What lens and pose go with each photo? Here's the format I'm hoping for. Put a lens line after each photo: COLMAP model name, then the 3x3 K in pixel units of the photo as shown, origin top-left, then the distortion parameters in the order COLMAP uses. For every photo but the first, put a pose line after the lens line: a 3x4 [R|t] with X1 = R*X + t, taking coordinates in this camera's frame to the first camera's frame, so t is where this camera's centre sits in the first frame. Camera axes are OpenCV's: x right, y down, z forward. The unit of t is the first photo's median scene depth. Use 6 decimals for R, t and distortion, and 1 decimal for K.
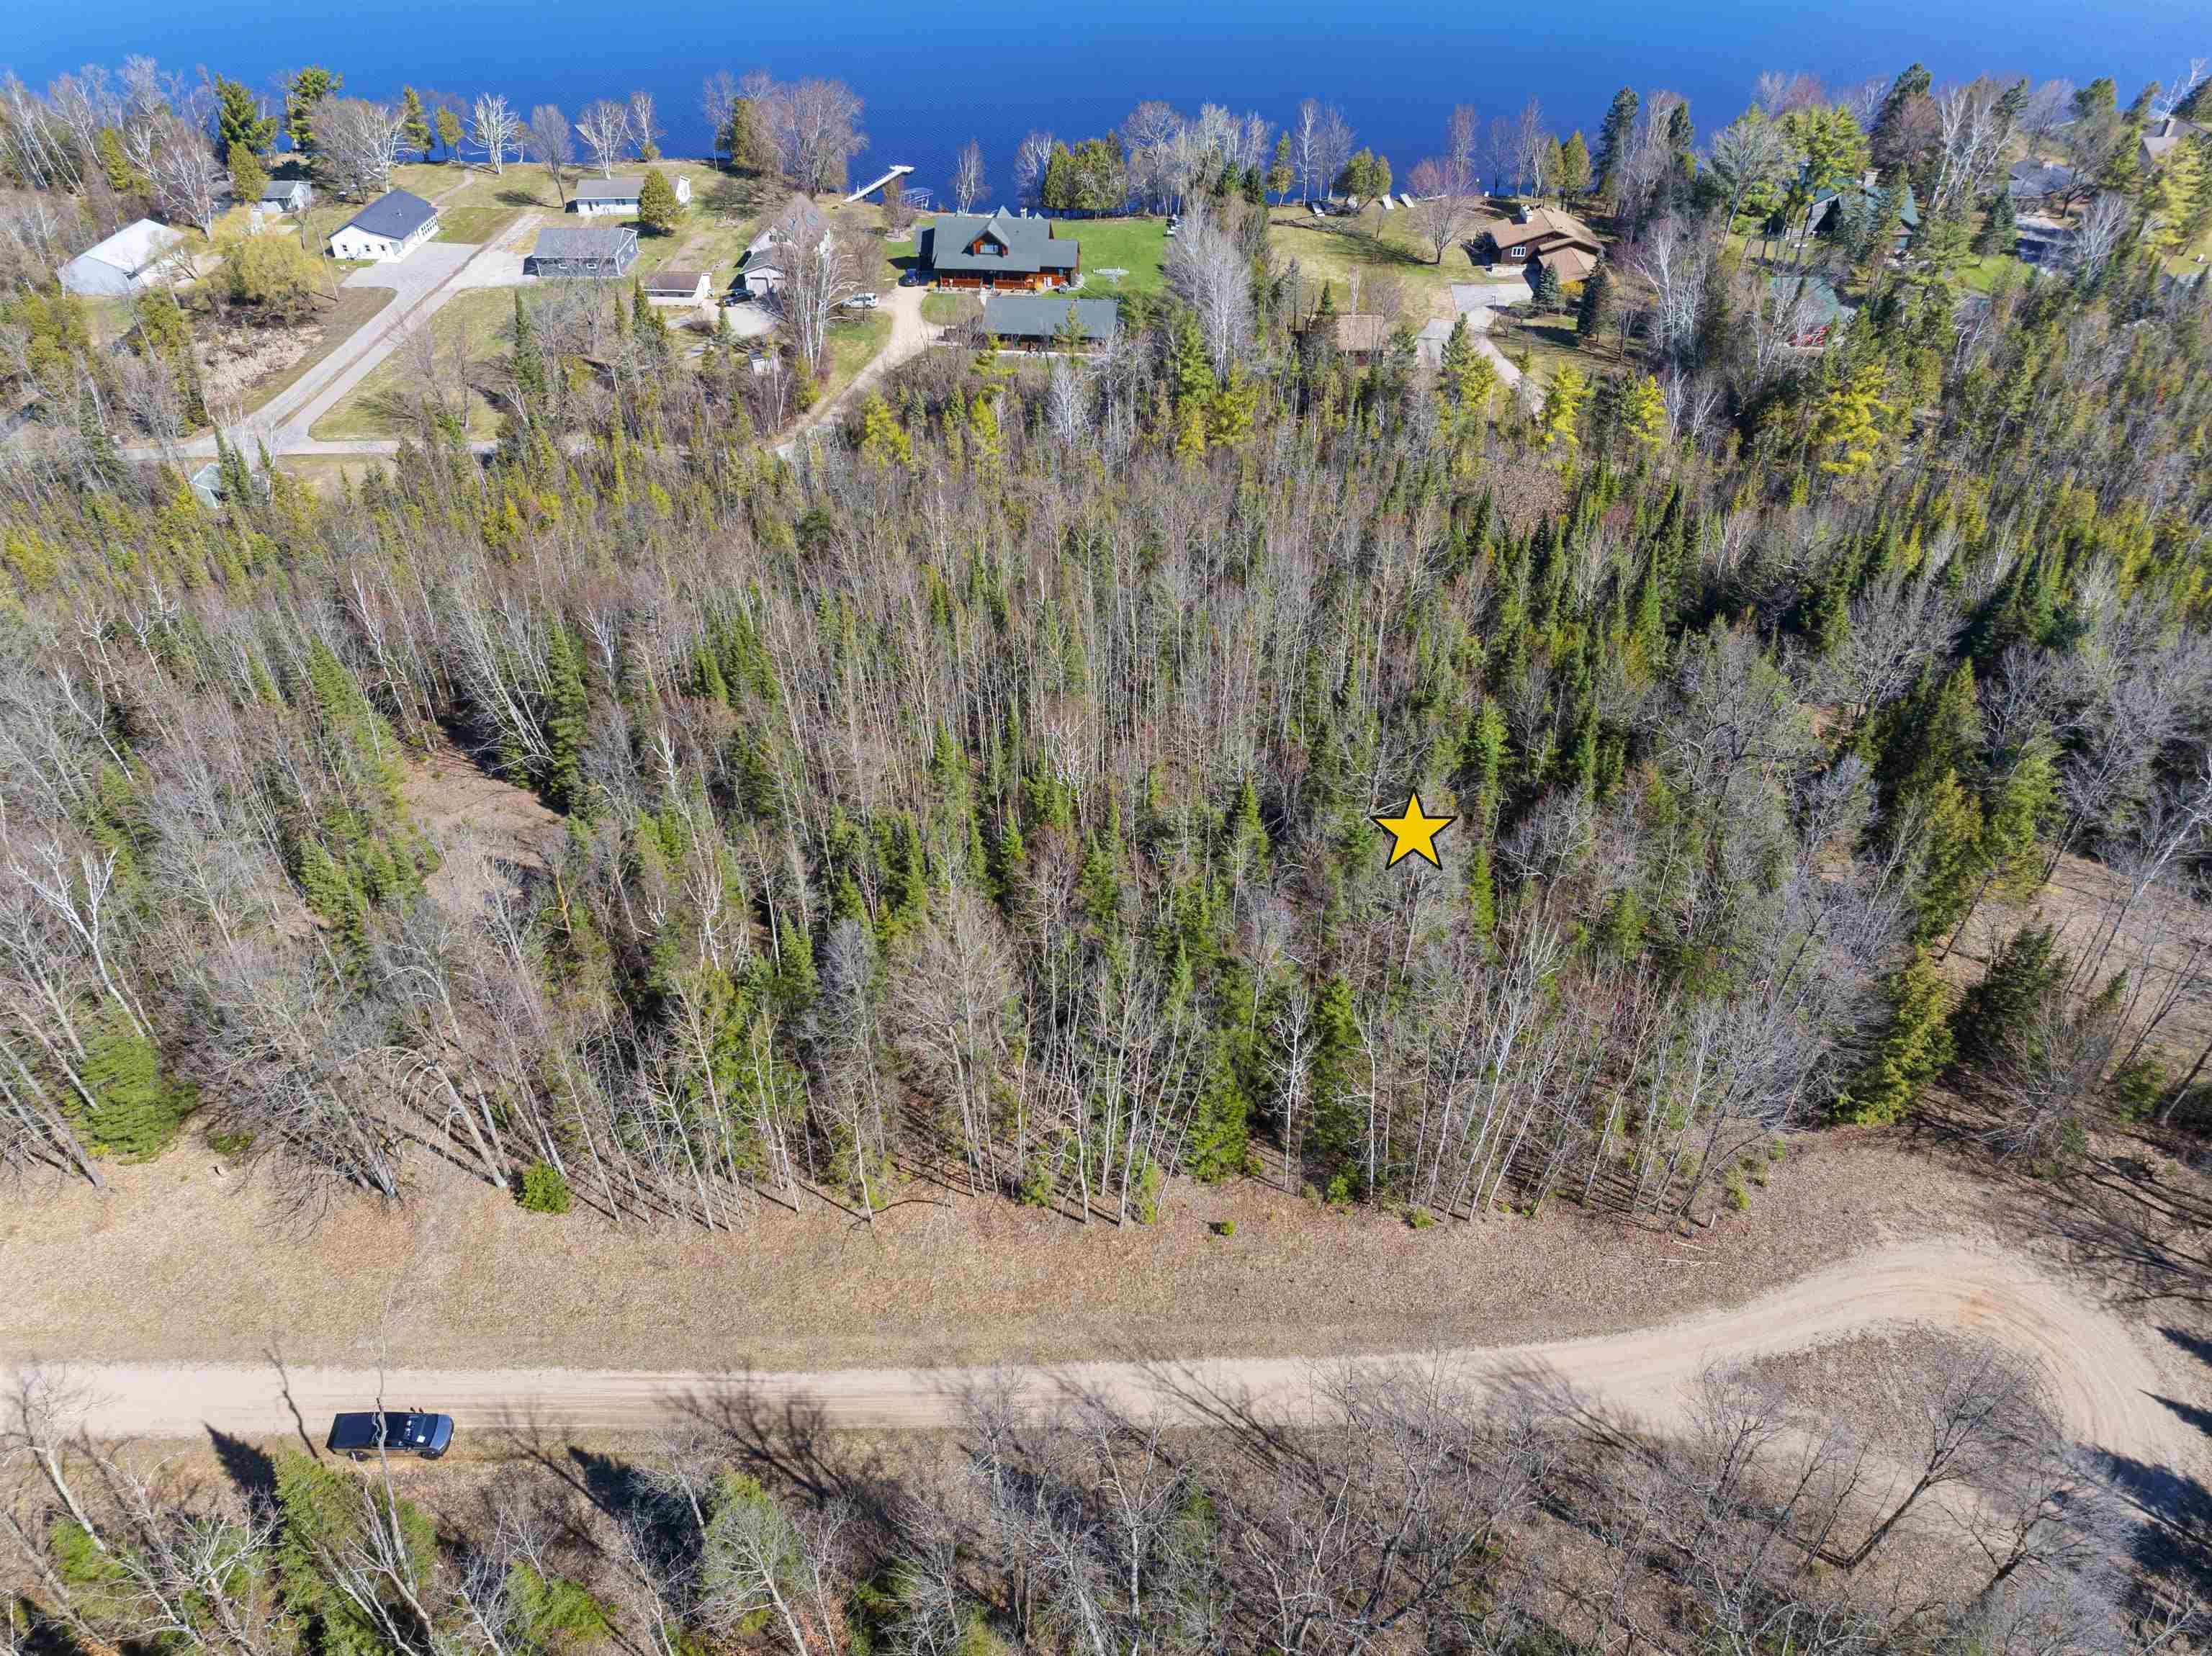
lens RADIAL K [[1562.1, 0, 1120.0], [0, 1562.1, 797.8], [0, 0, 1]] dist [-0.055941, 0.028009]
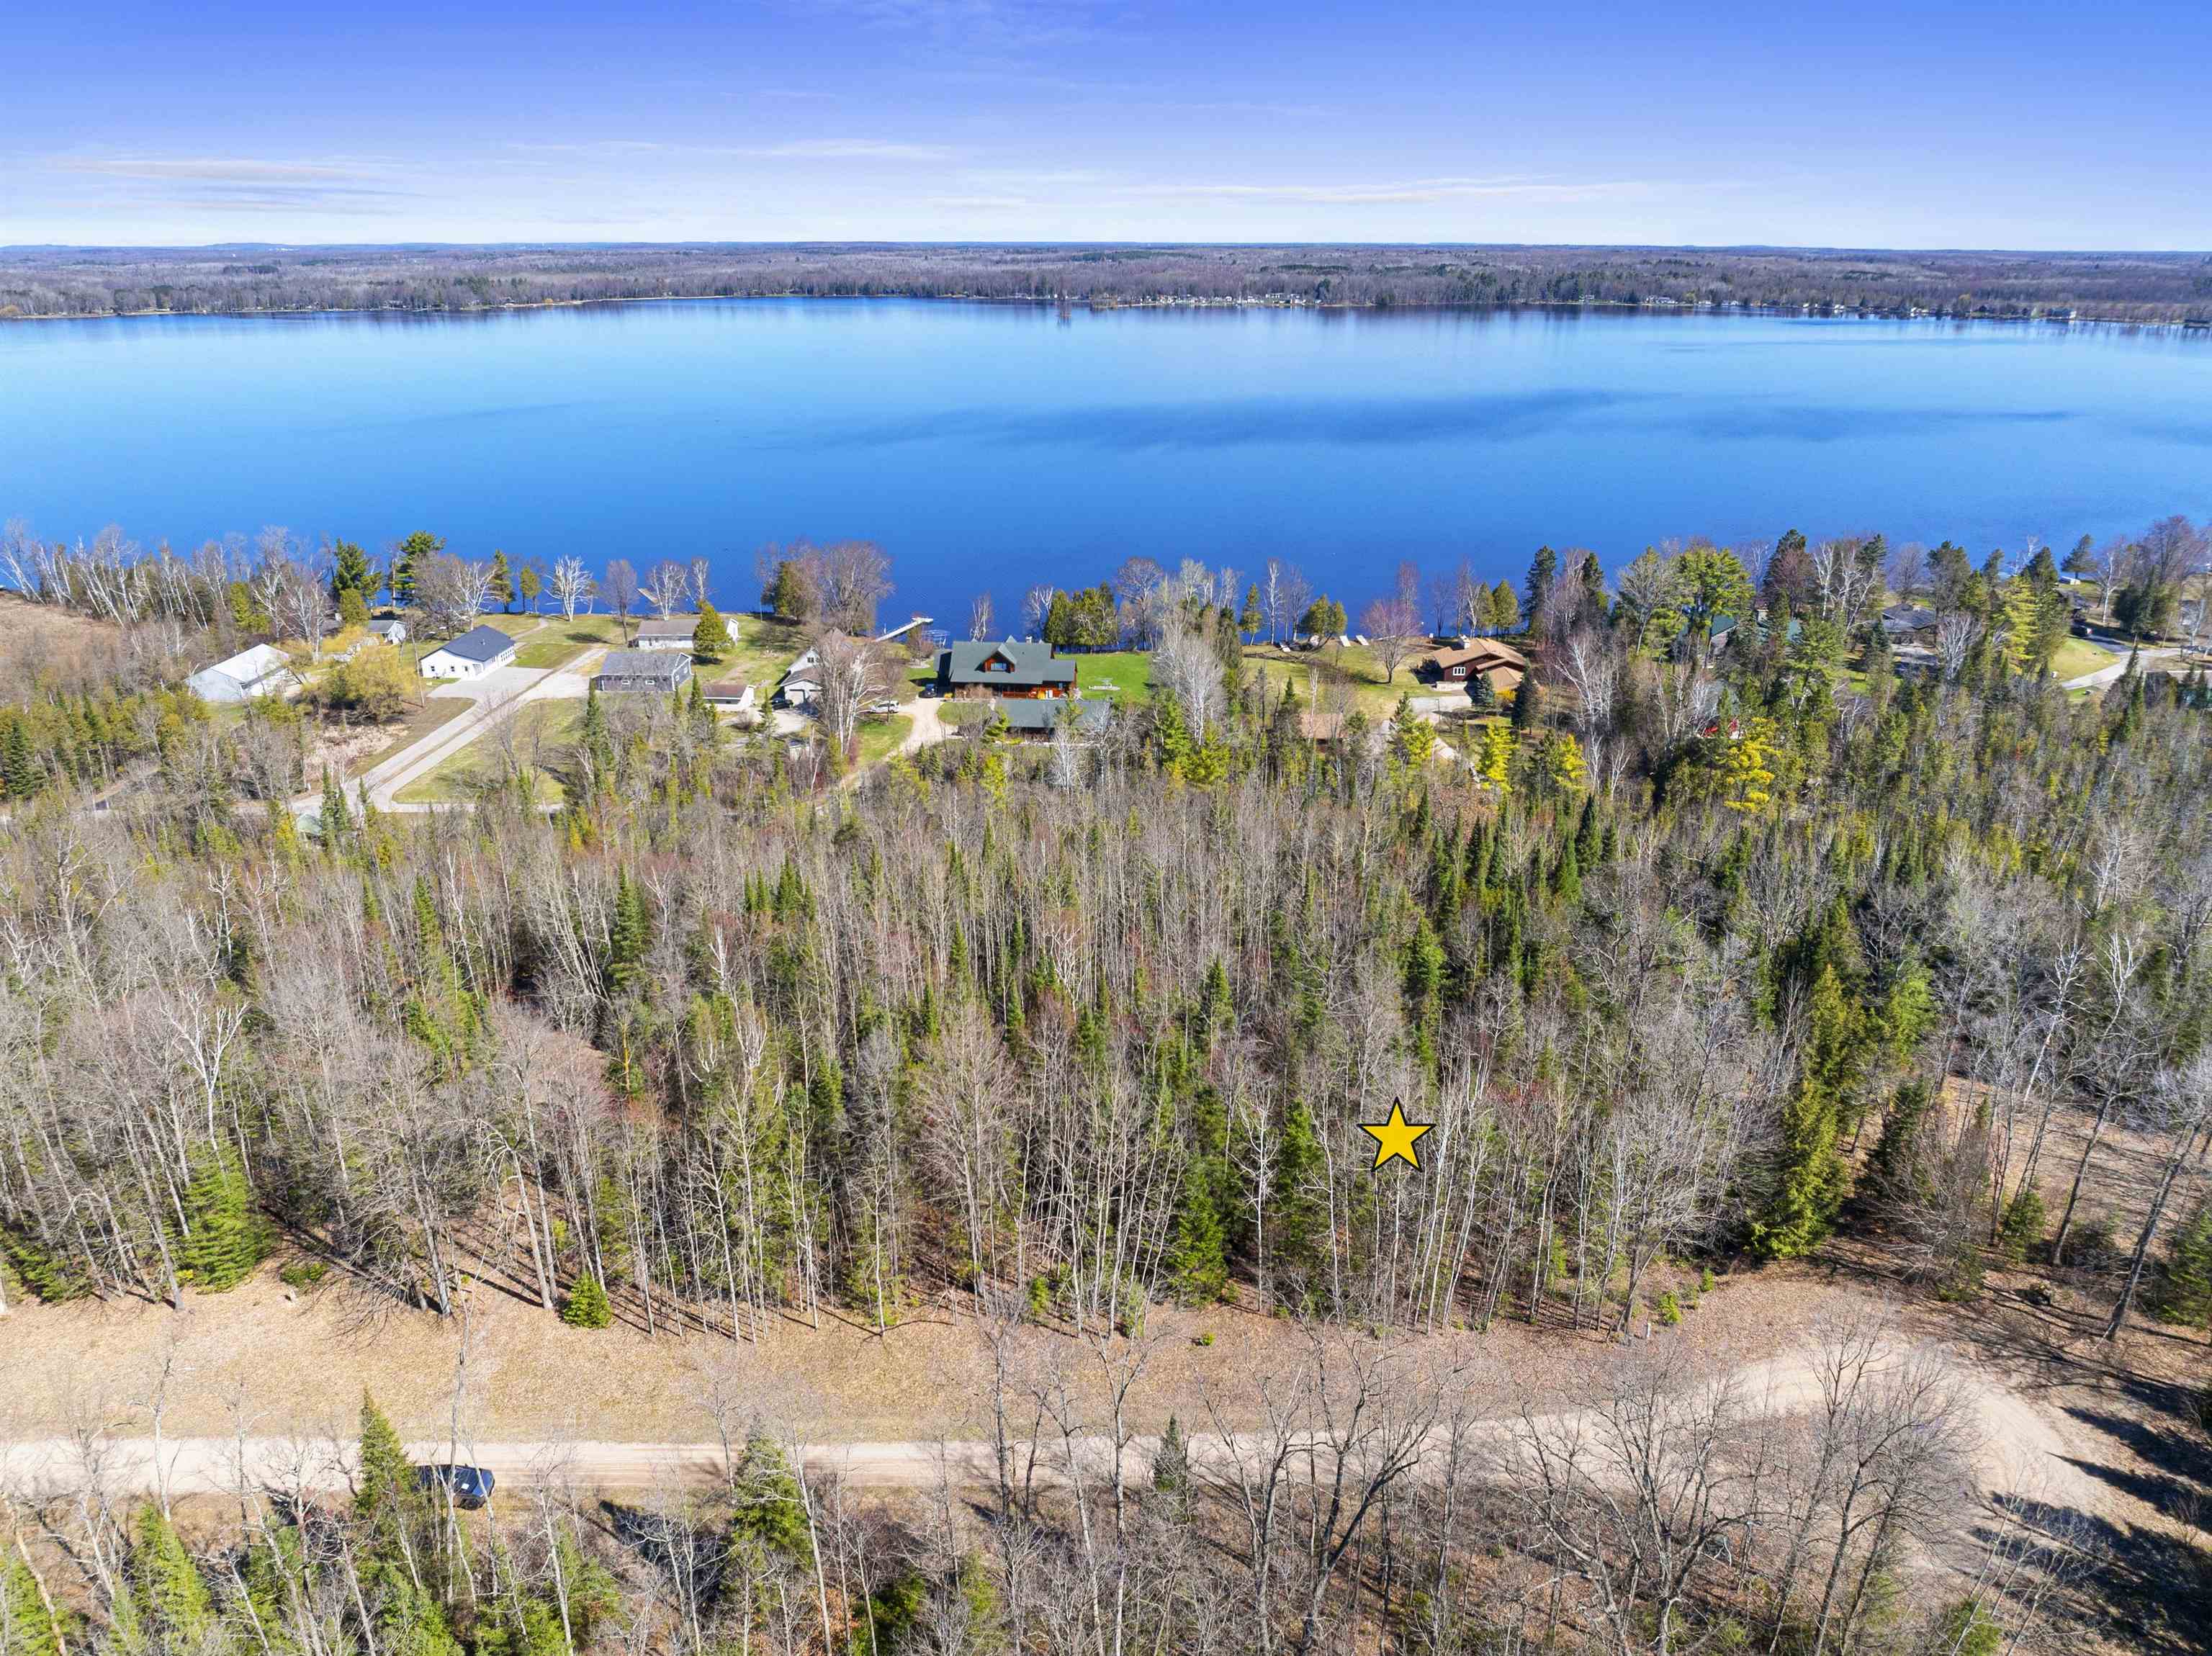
lens RADIAL K [[1541.7, 0, 1118.3], [0, 1541.7, 828.7], [0, 0, 1]] dist [-0.035634, -0.000142]
pose [[0.999995, -0.000807, 0.002973, 0.001301], [0.001653, 0.954895, -0.296939, 0.108959], [-0.002600, 0.296943, 0.954892, -0.061577]]
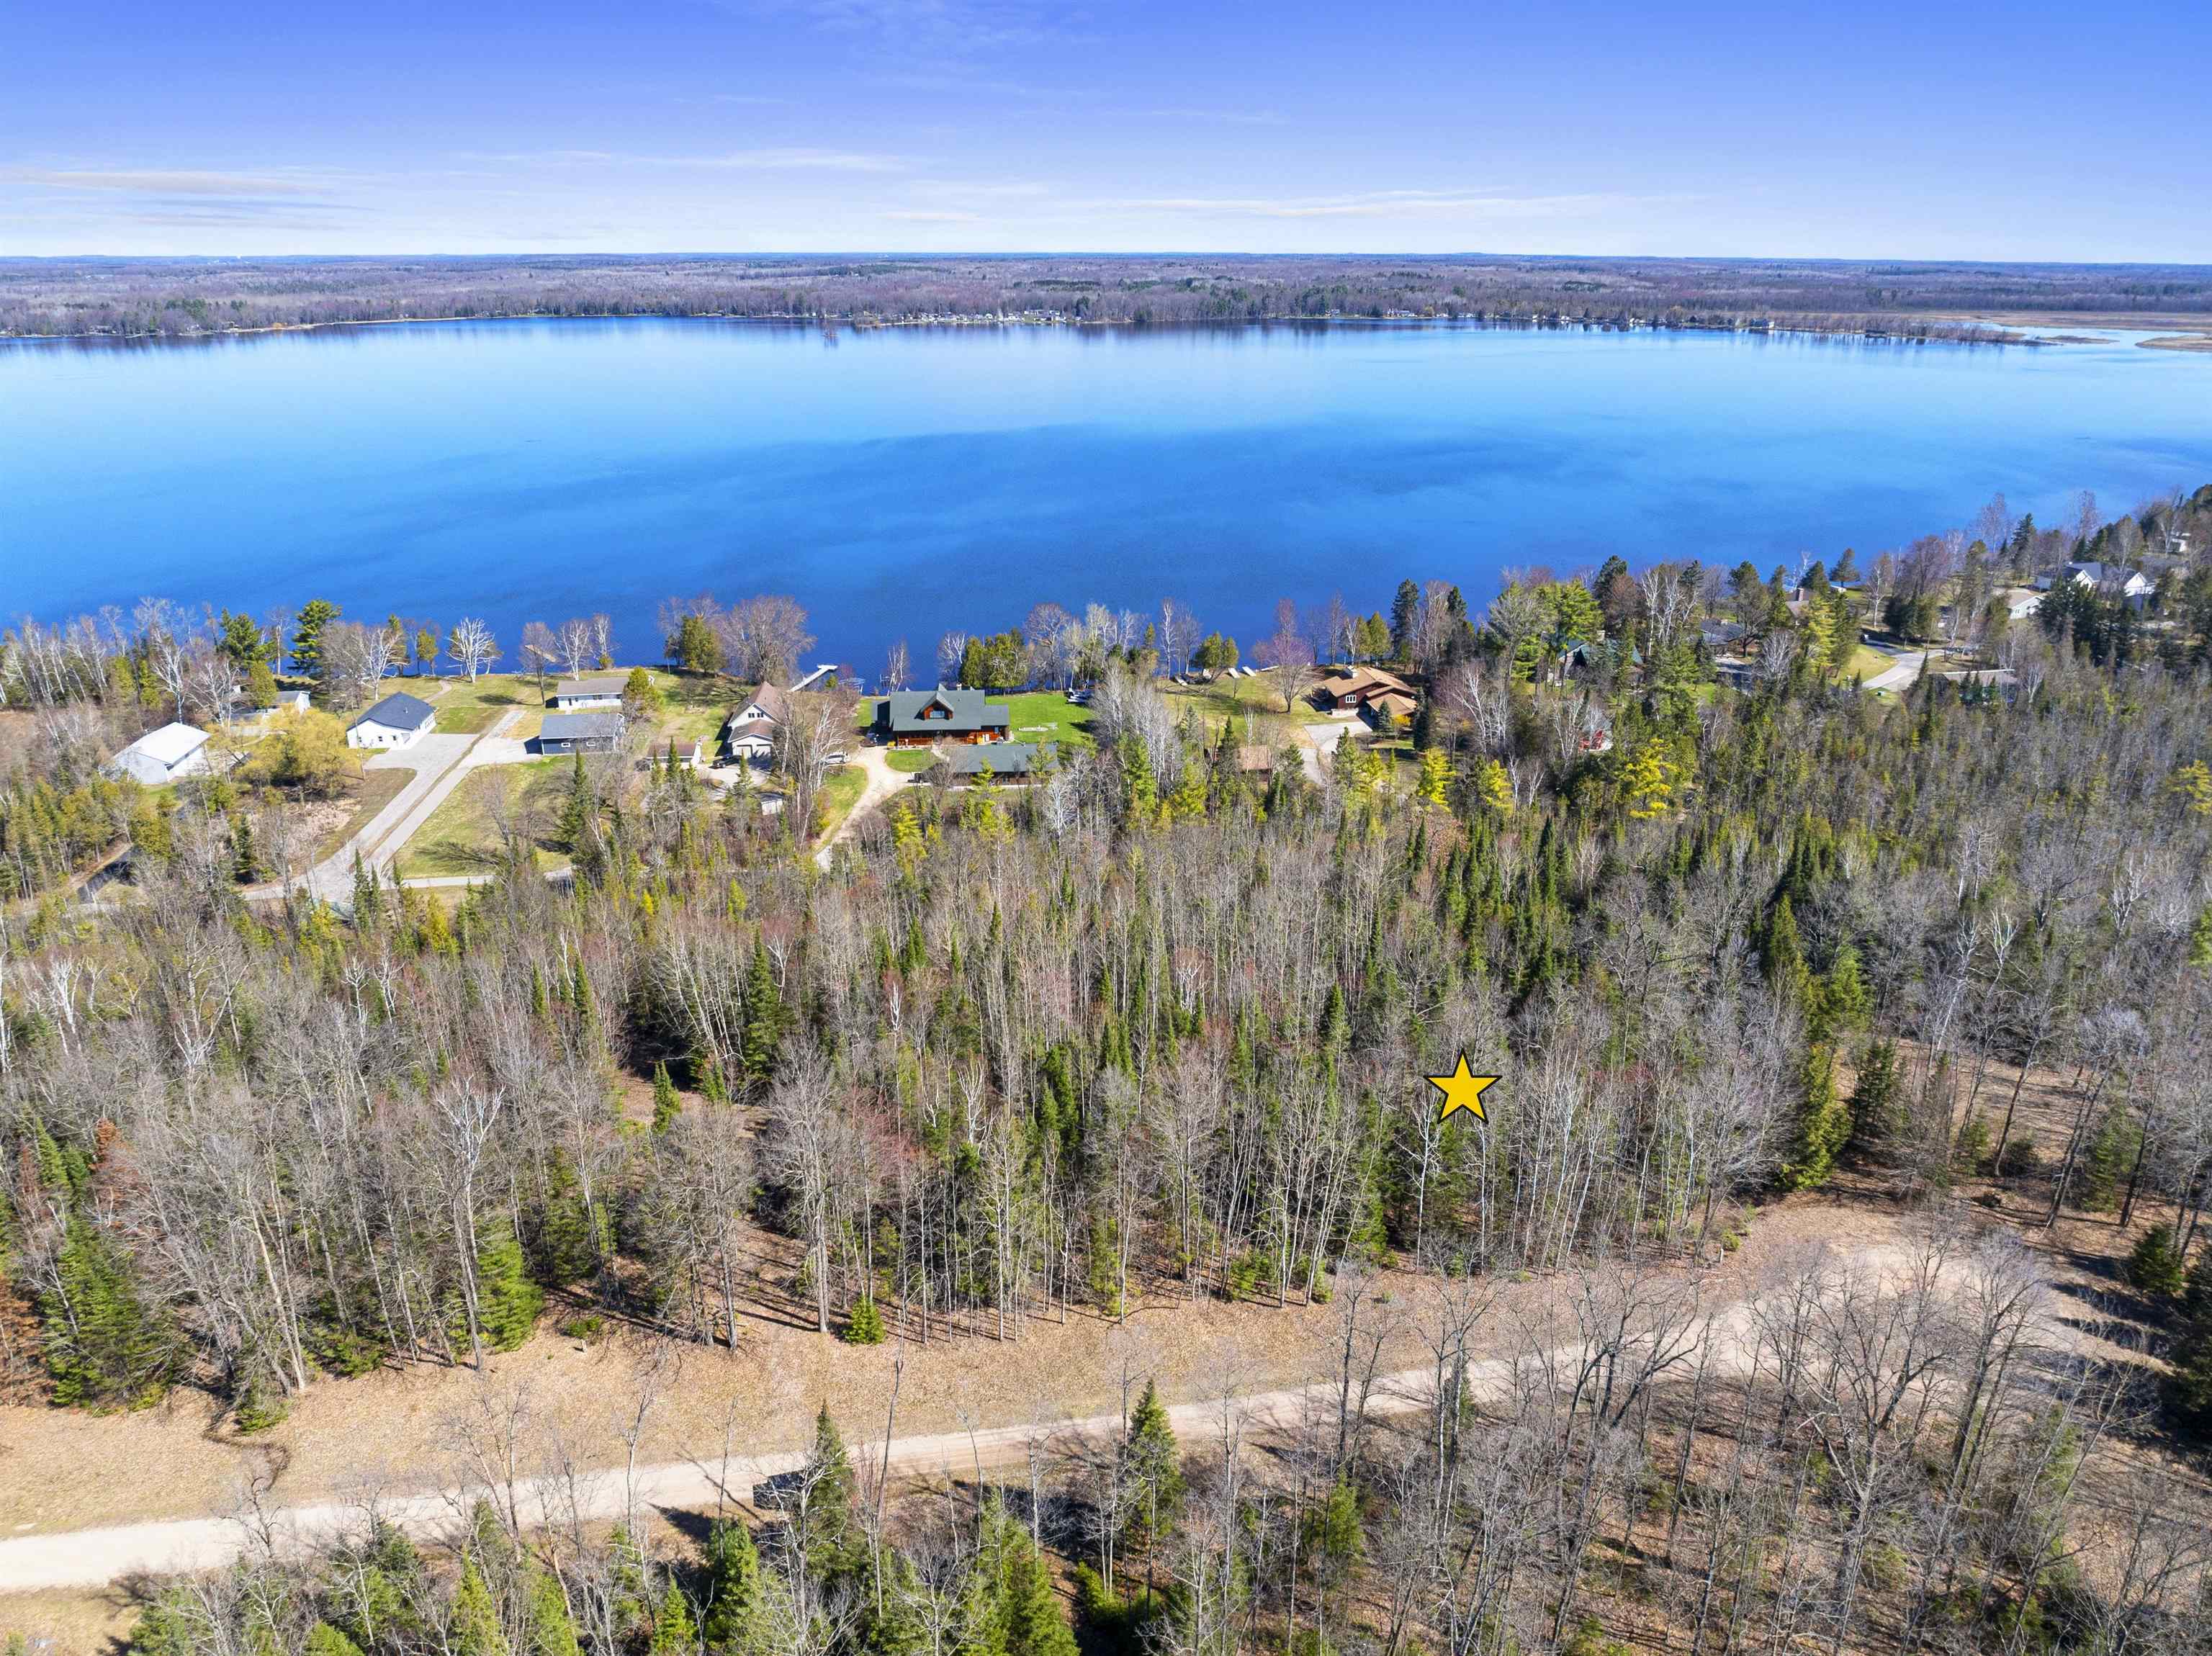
lens RADIAL K [[1537.7, 0, 1116.6], [0, 1537.7, 825.4], [0, 0, 1]] dist [-0.019774, -0.028079]
pose [[0.986704, -0.055967, 0.152585, -0.145270], [0.099678, 0.949926, -0.296149, 0.110758], [-0.128370, 0.307421, 0.942875, -0.145349]]
